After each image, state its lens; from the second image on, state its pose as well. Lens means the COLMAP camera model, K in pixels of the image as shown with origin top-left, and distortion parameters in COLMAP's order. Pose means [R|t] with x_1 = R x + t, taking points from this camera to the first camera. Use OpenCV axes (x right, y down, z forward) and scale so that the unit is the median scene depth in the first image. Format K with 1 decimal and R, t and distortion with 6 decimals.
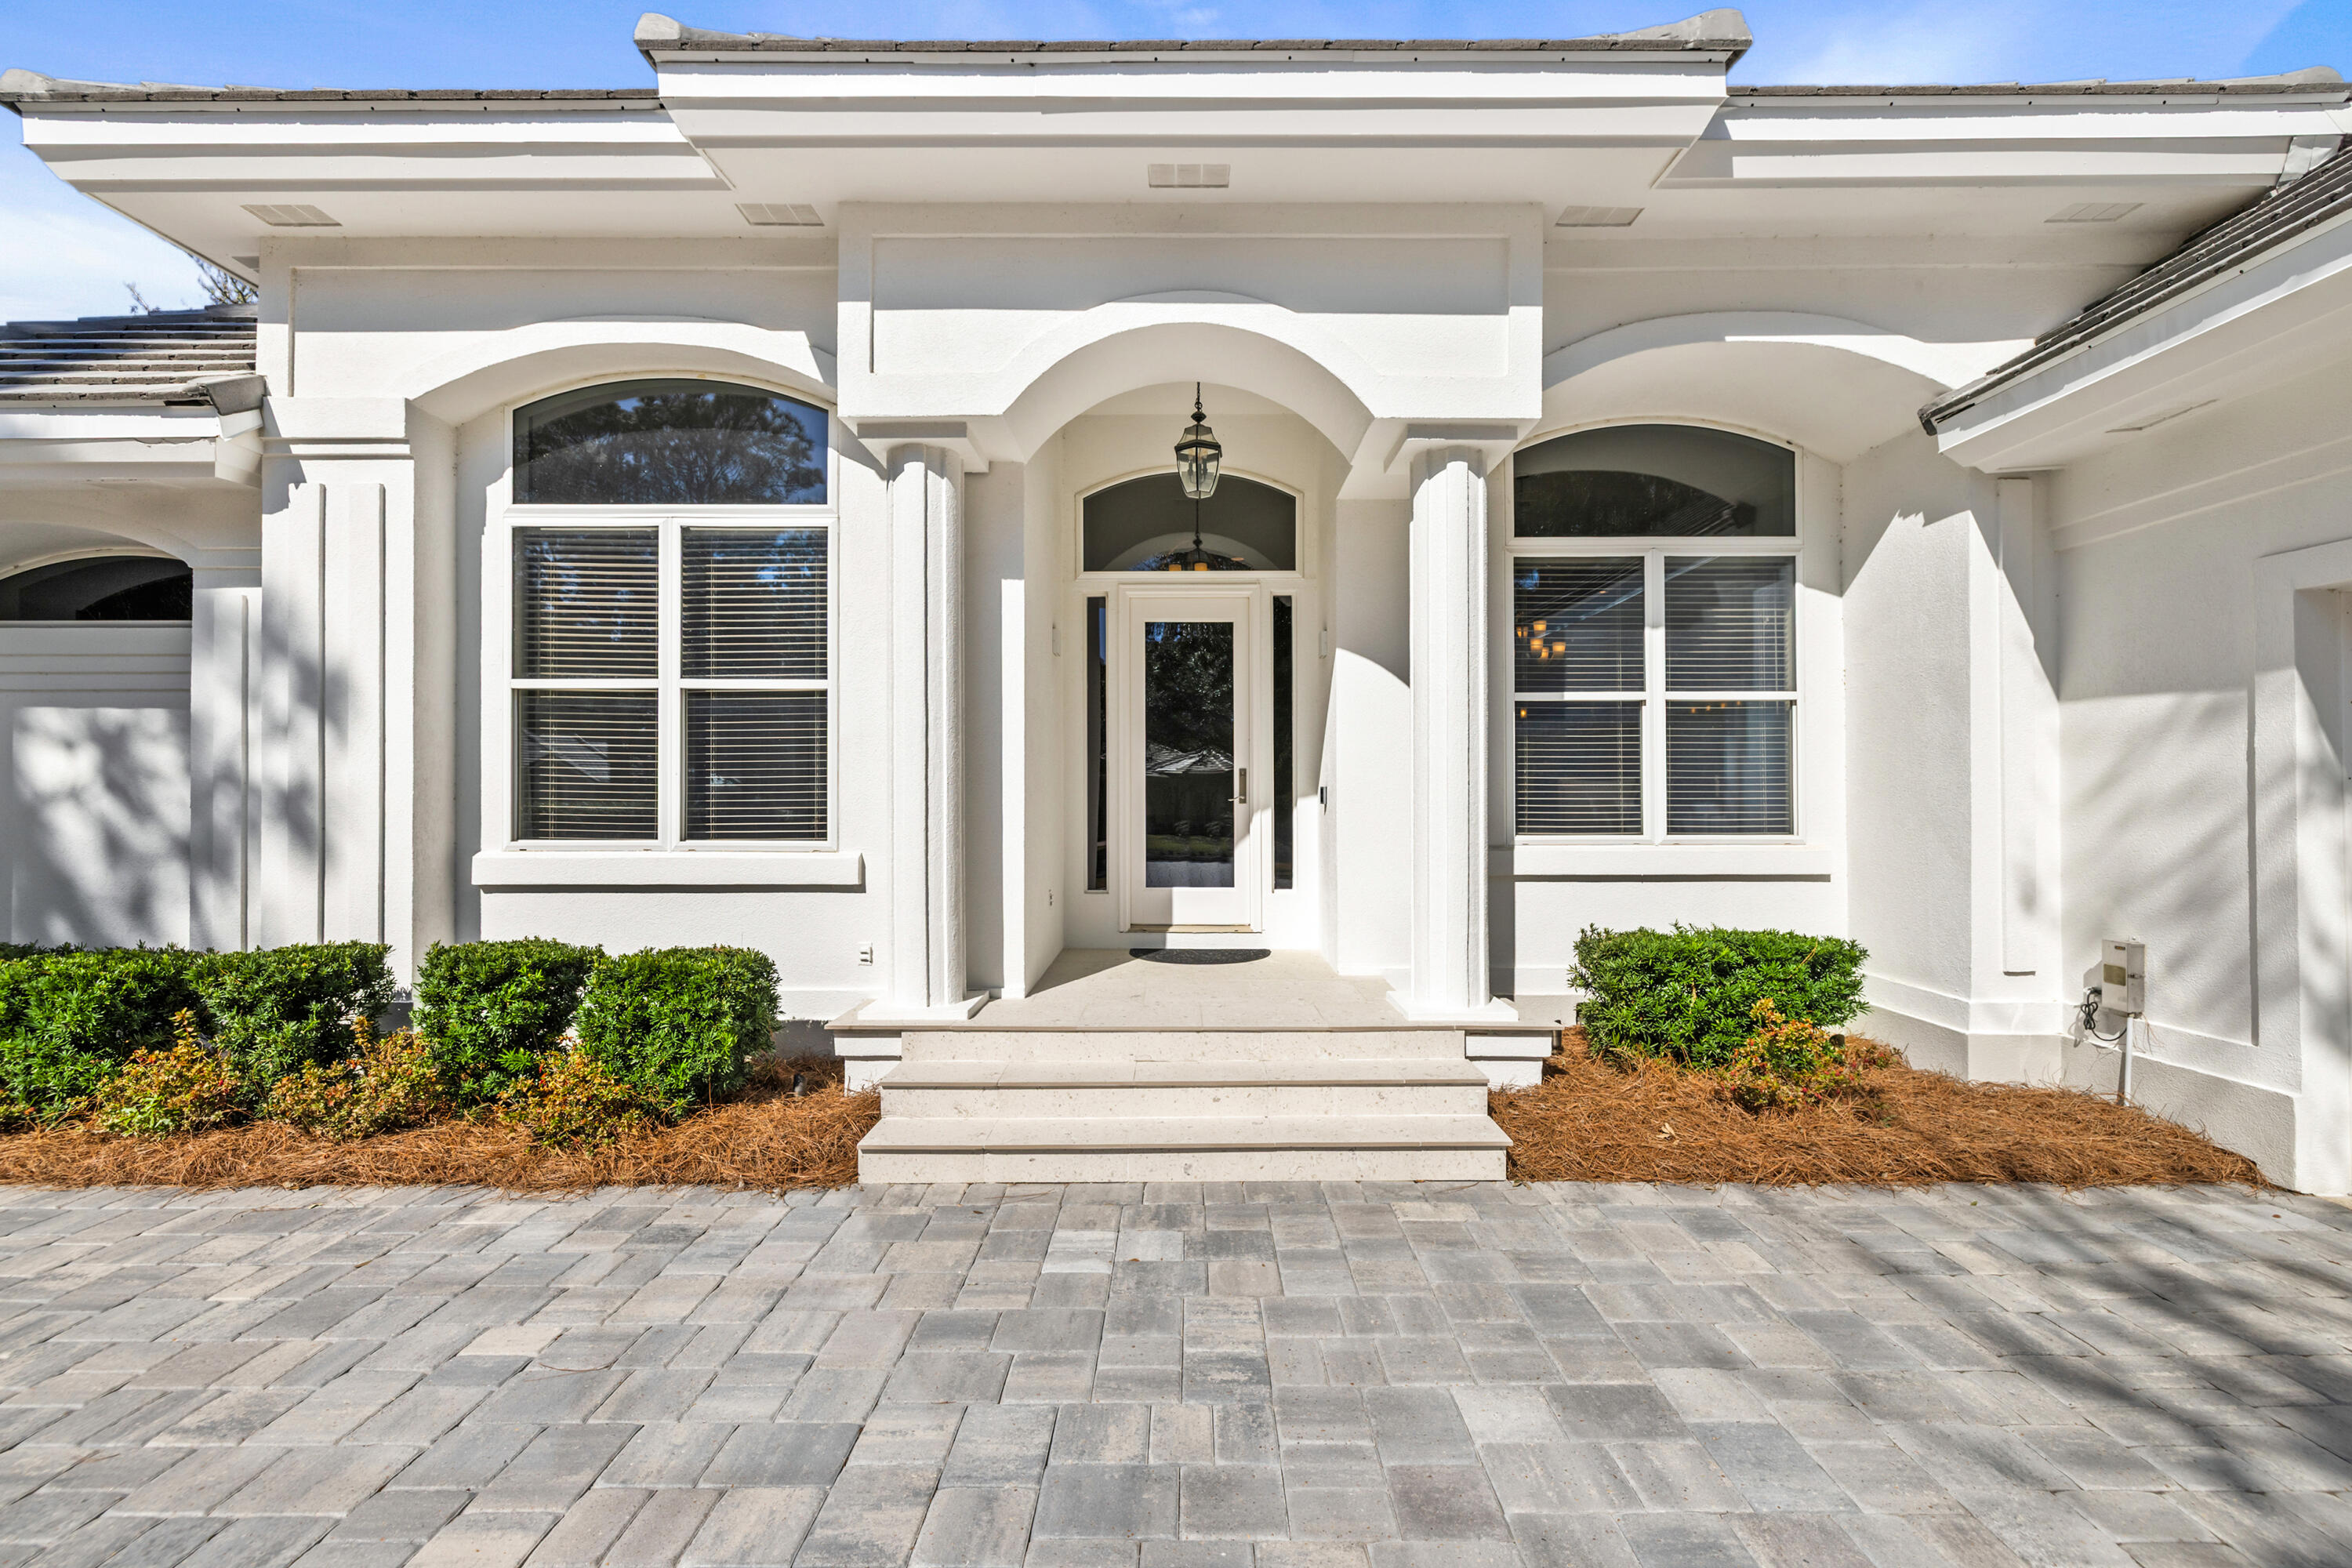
lens RADIAL K [[995.1, 0, 1190.6], [0, 995.1, 787.1], [0, 0, 1]] dist [0.006154, -0.002689]
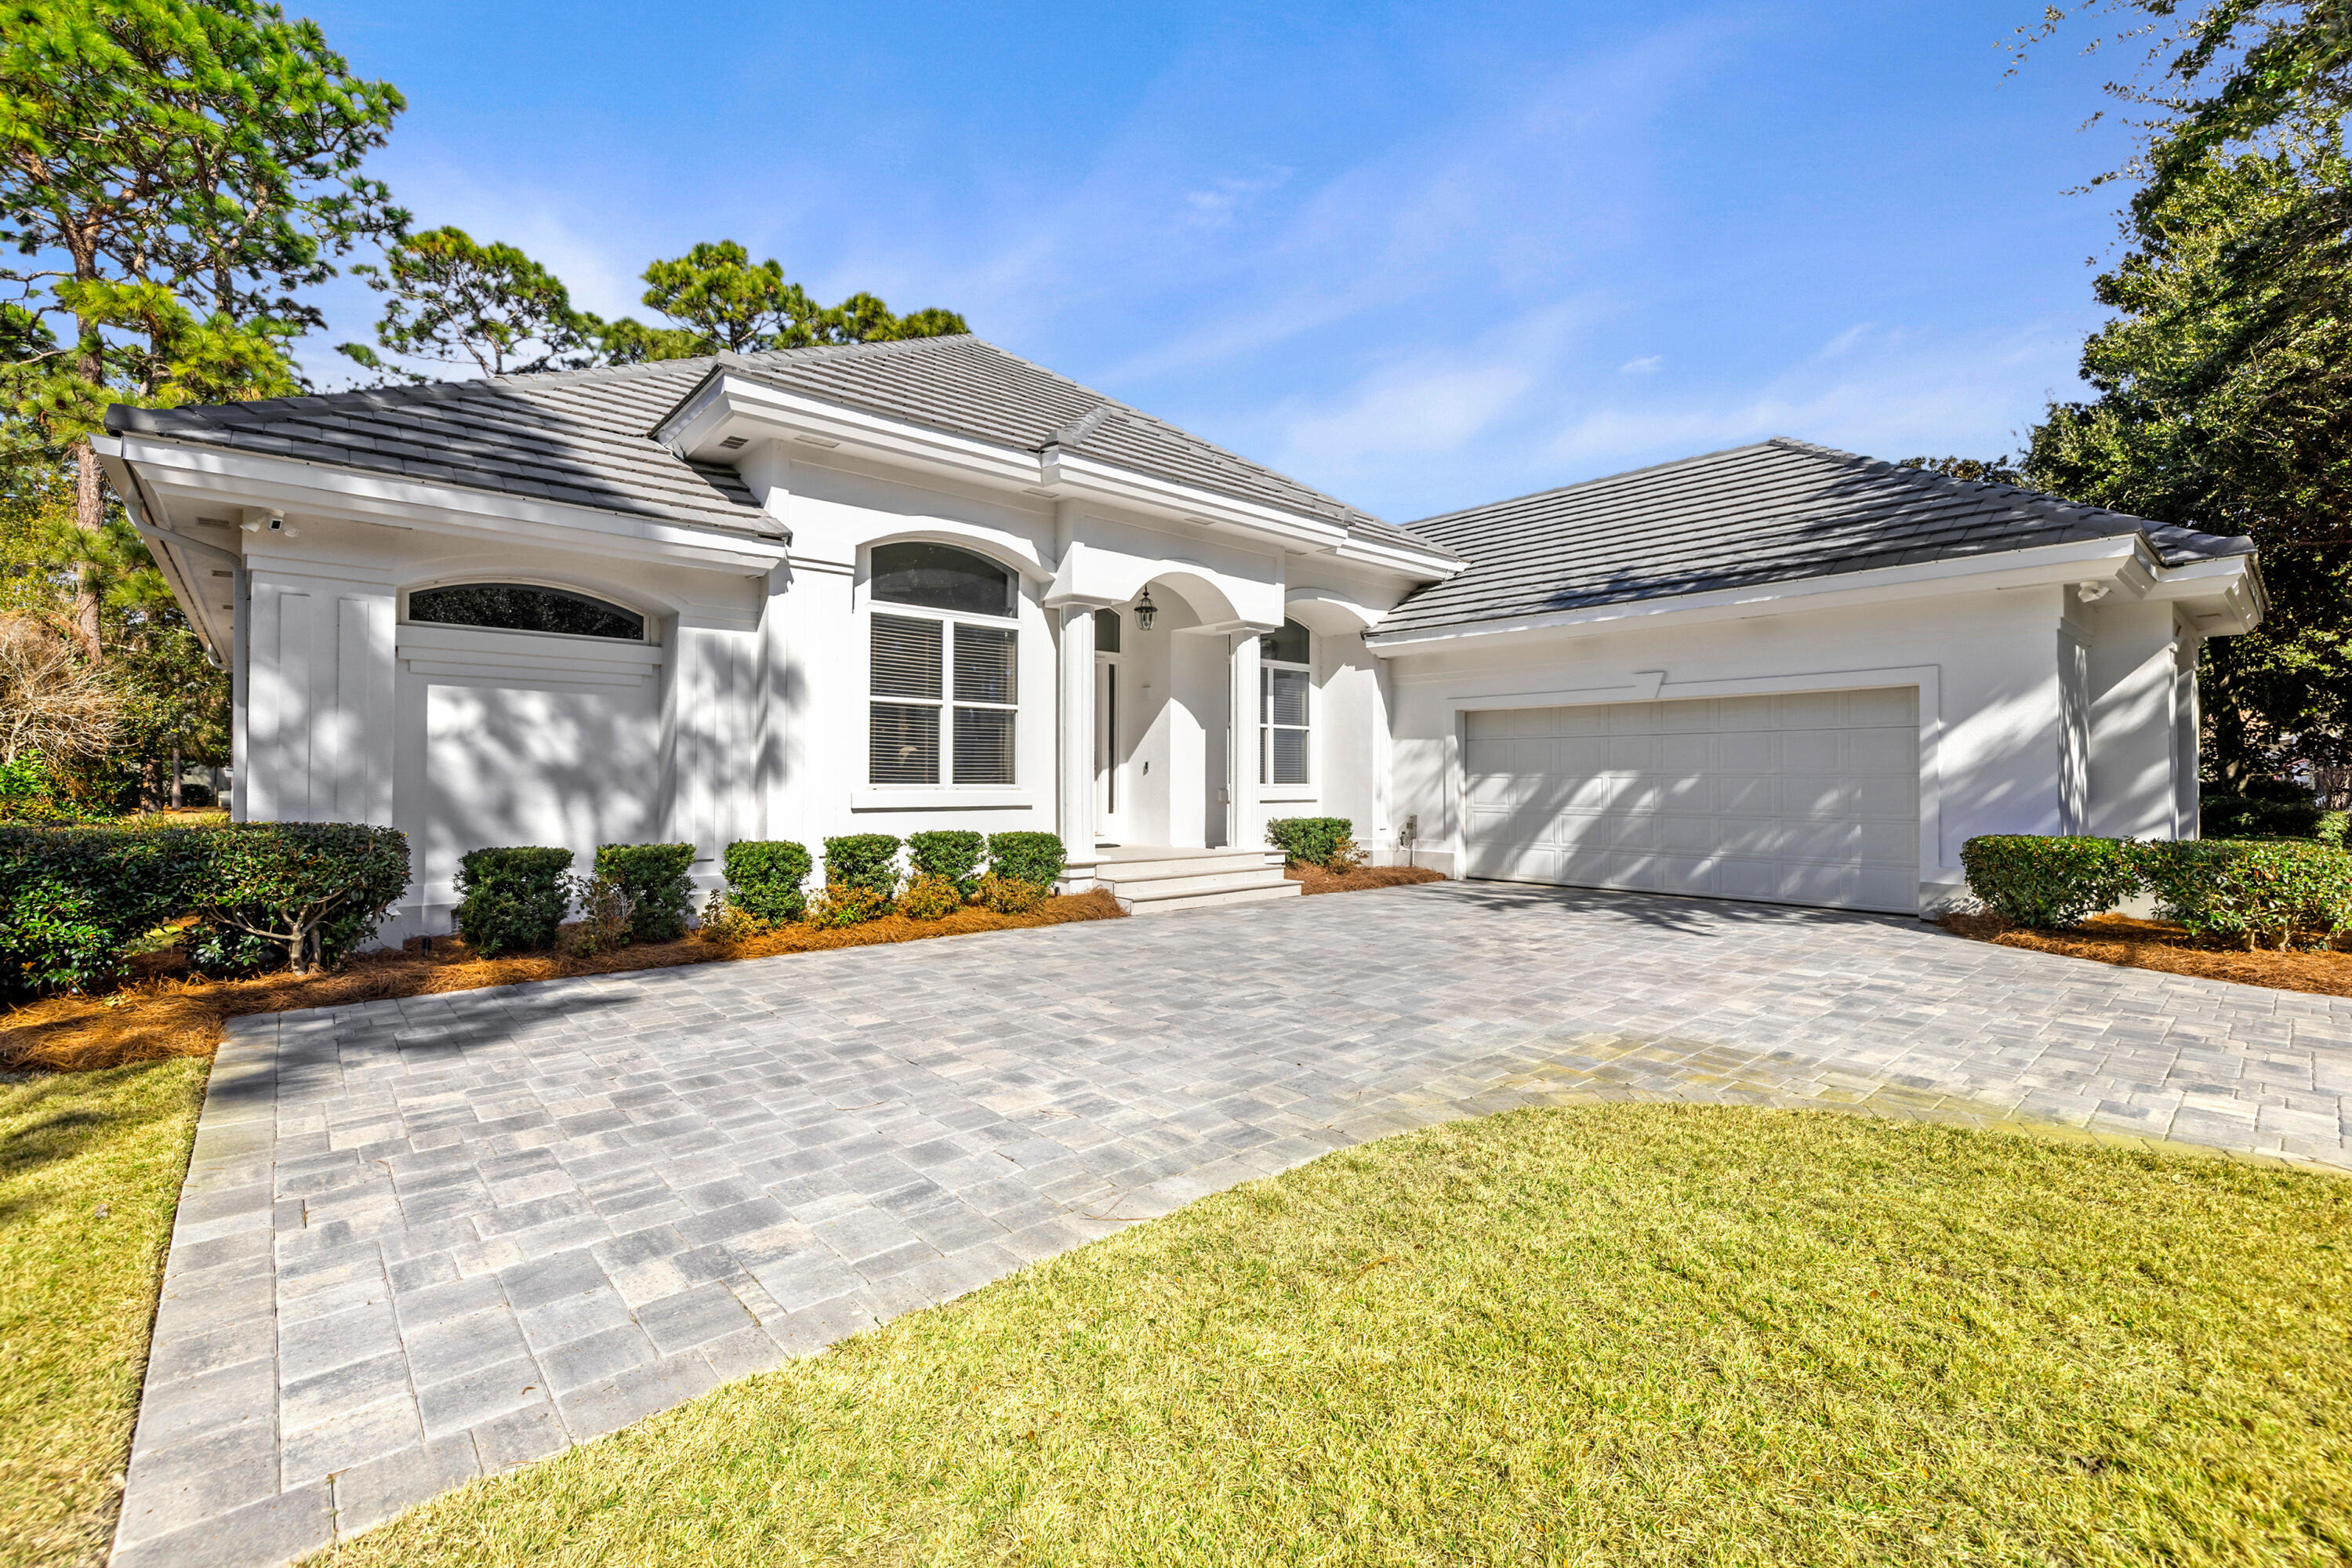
lens RADIAL K [[995.1, 0, 1192.2], [0, 995.1, 755.7], [0, 0, 1]] dist [0.006154, -0.002689]
pose [[0.738372, 0.019083, 0.674124, -1.564033], [-0.012456, 0.999815, -0.014659, 0.023179], [-0.674279, 0.002427, 0.738473, -0.783549]]
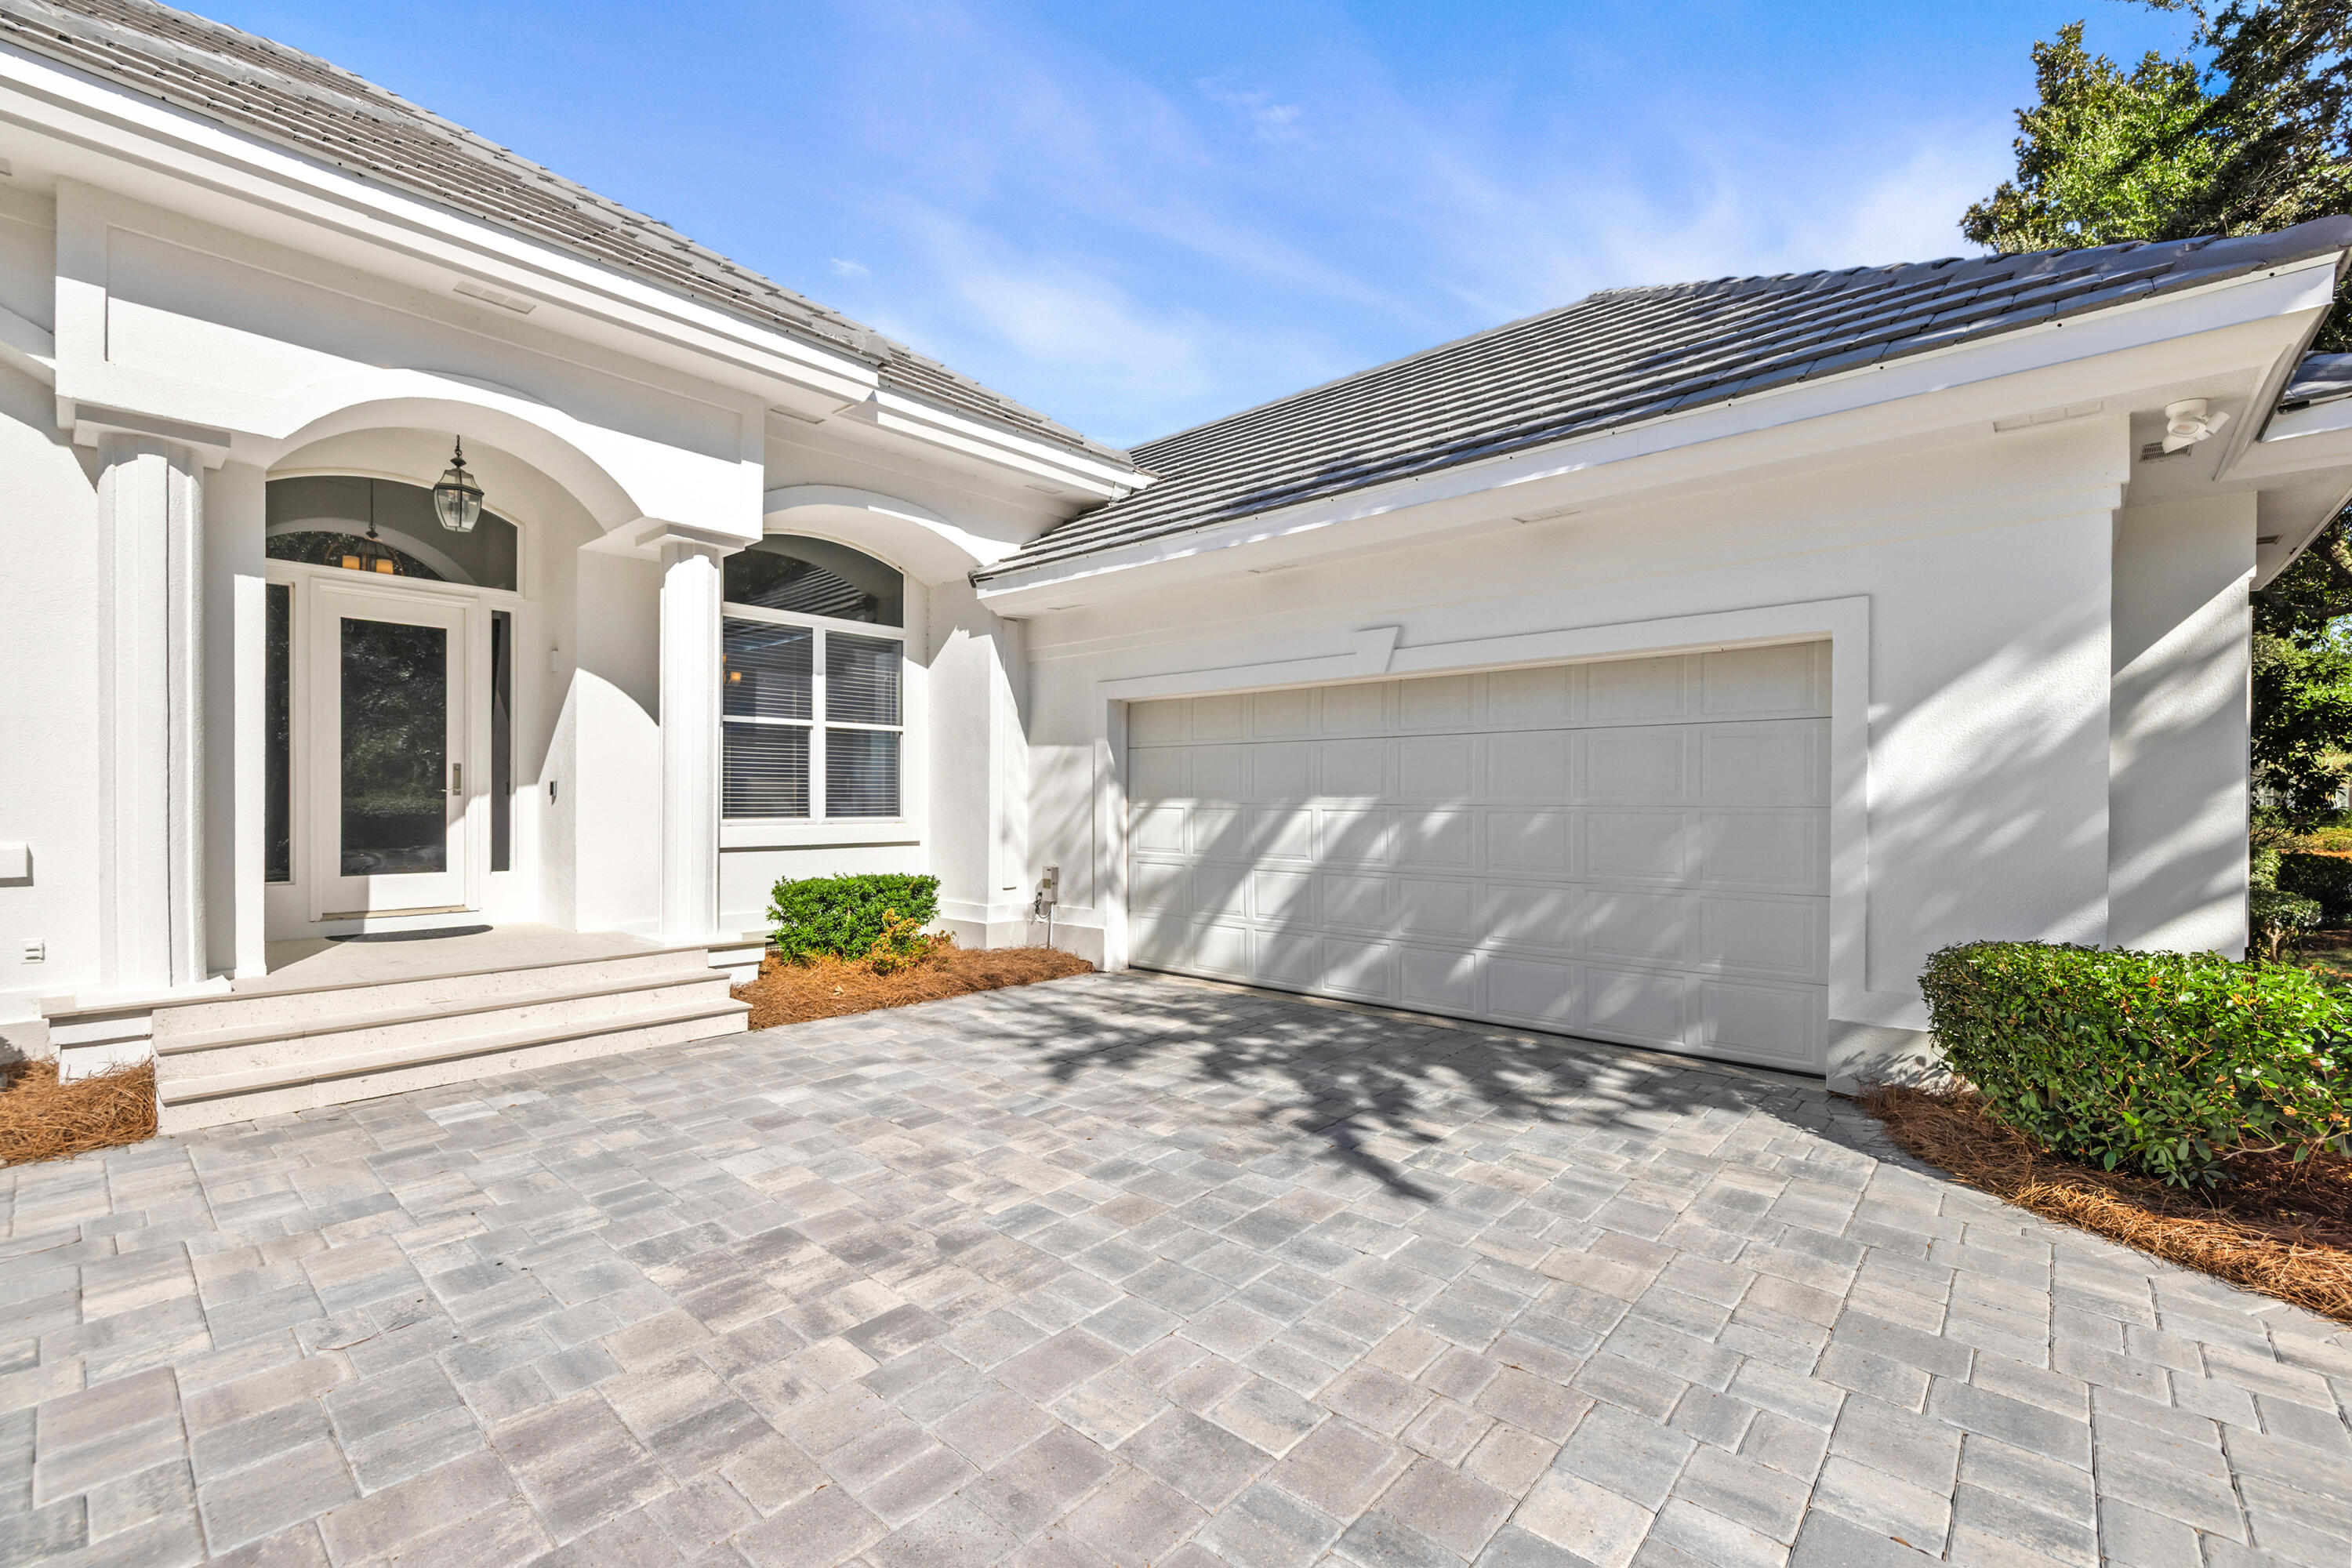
lens RADIAL K [[995.1, 0, 1187.5], [0, 995.1, 794.5], [0, 0, 1]] dist [0.006154, -0.002689]
pose [[0.661142, 0.006647, 0.750231, -0.337948], [-0.012149, 0.999924, 0.001847, 0.005553], [-0.750163, -0.010336, 0.661173, -0.467669]]
